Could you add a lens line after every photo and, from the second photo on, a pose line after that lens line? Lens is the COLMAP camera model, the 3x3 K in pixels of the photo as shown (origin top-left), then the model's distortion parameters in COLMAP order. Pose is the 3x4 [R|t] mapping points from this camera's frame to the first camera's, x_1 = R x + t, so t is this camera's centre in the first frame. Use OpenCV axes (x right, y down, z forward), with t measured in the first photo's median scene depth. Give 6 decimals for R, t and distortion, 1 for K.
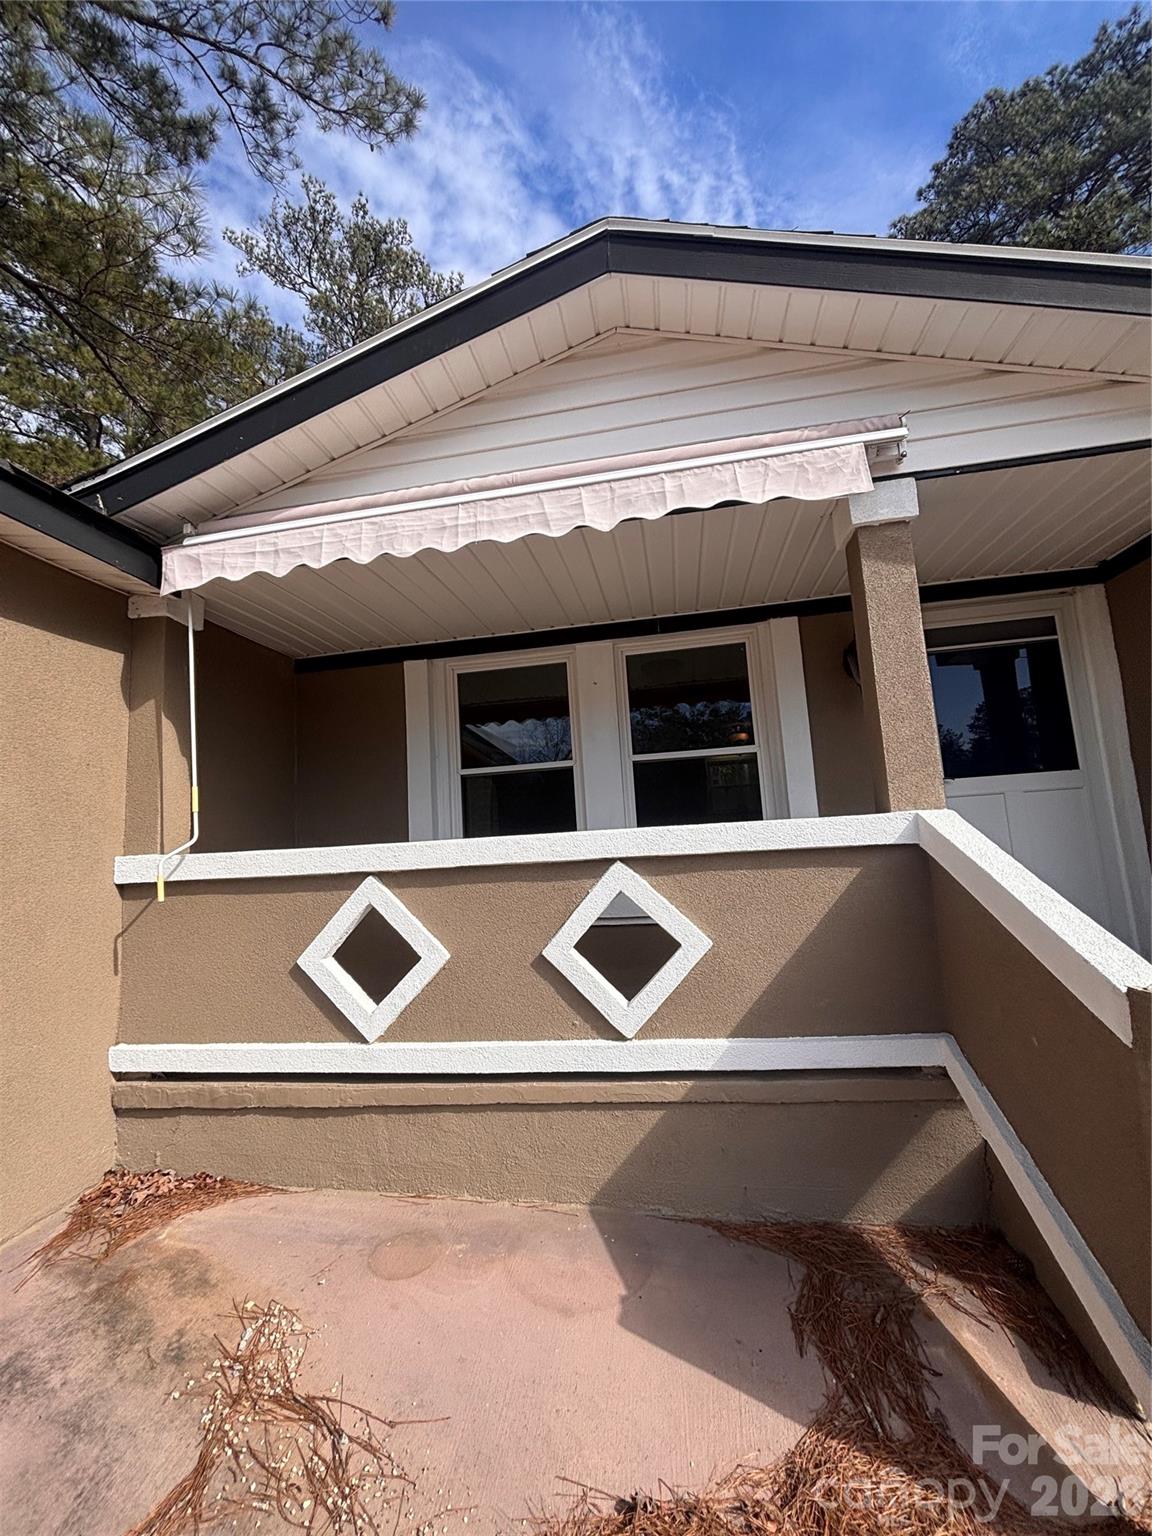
lens RADIAL K [[614.9, 0, 576.0], [0, 614.9, 768.0], [0, 0, 1]] dist [-0.000126, 0.000000]
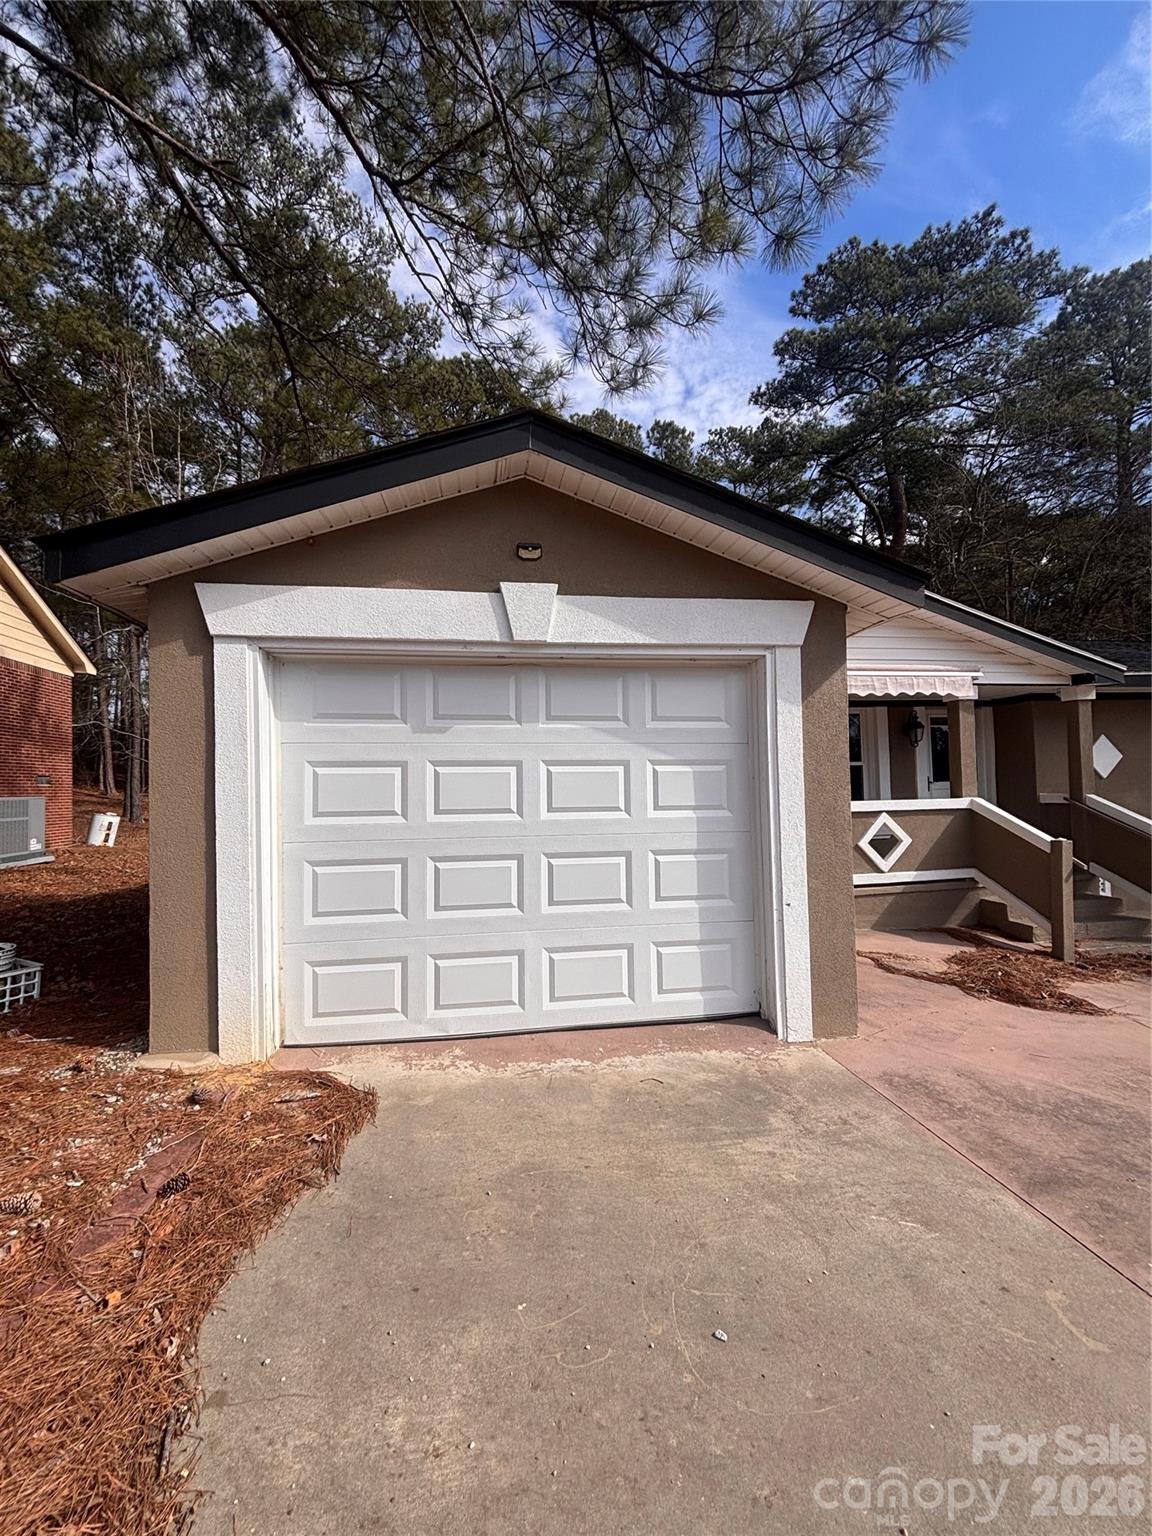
lens RADIAL K [[614.9, 0, 576.0], [0, 614.9, 768.0], [0, 0, 1]] dist [-0.000126, 0.000000]
pose [[0.946419, 0.049068, 0.319191, -2.208673], [-0.070834, 0.995862, 0.056938, -0.110510], [-0.315076, -0.076496, 0.945978, -1.224514]]
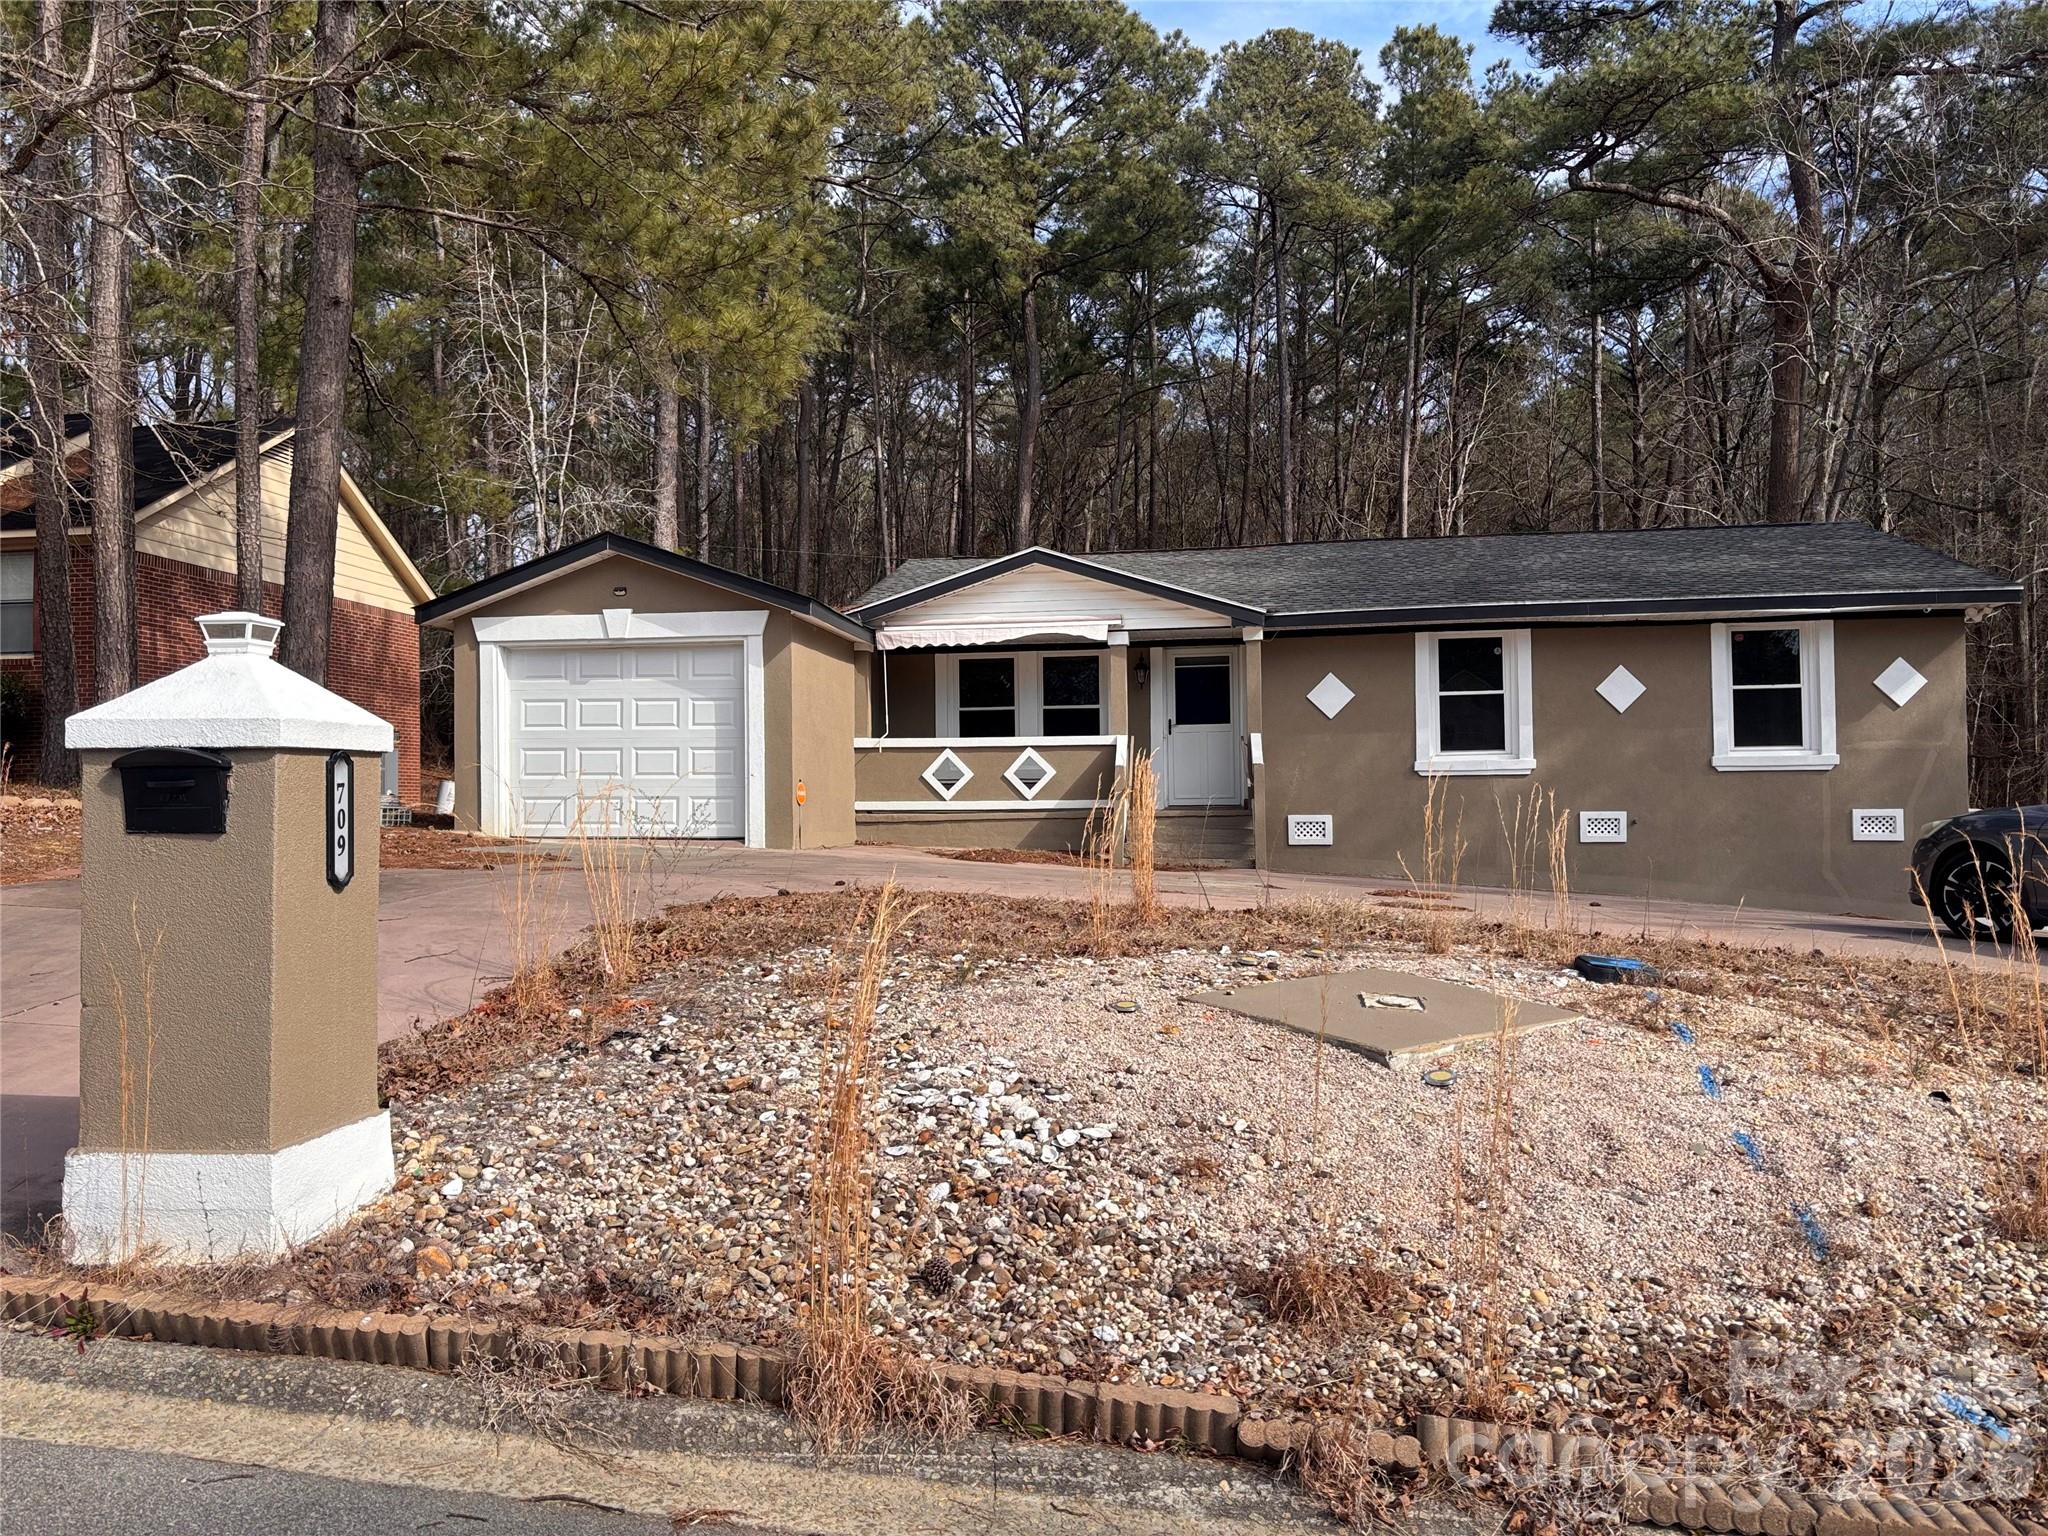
lens RADIAL K [[1525.0, 0, 1024.0], [0, 1525.0, 768.0], [0, 0, 1]] dist [0.005517, 0.002618]
pose [[0.998564, 0.049745, 0.019908, -0.106784], [-0.051335, 0.994664, 0.089488, -0.443724], [-0.015350, -0.090381, 0.995789, -6.912146]]
